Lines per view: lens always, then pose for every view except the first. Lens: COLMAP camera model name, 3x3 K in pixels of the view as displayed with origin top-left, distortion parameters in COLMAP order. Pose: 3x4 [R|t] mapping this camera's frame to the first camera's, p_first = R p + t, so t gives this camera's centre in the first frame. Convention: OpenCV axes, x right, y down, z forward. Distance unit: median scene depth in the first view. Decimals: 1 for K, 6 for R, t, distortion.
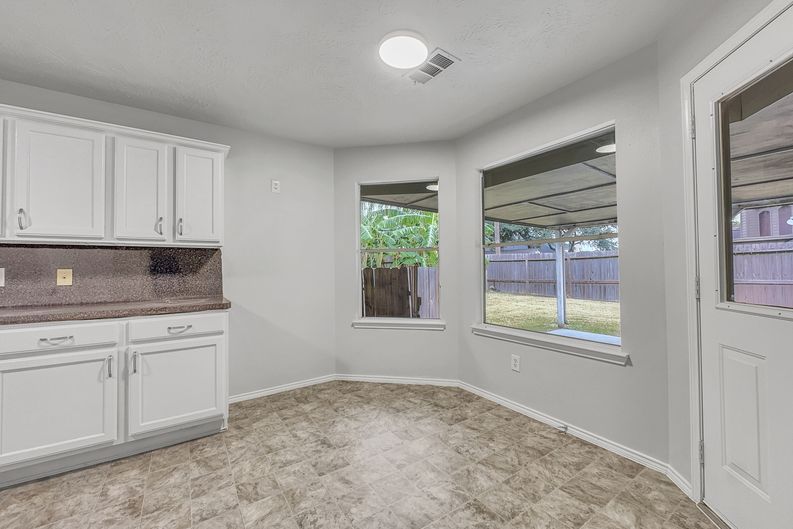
lens RADIAL K [[318.1, 0, 400.1], [0, 318.1, 262.1], [0, 0, 1]] dist [-0.006102, 0.000950]
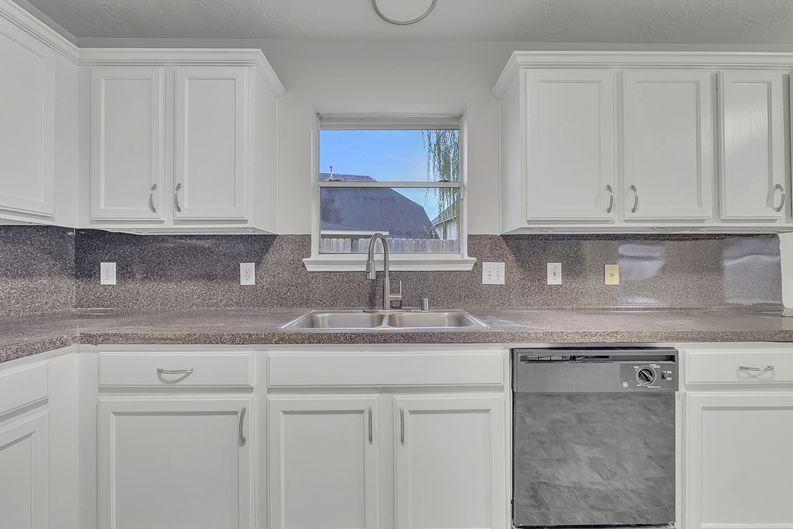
lens RADIAL K [[318.1, 0, 391.1], [0, 318.1, 269.4], [0, 0, 1]] dist [-0.006102, 0.000950]
pose [[0.826689, 0.006824, -0.562618, -1.131740], [0.008064, 0.999680, 0.023975, 0.011497], [0.562601, -0.024357, 0.826369, 0.024165]]
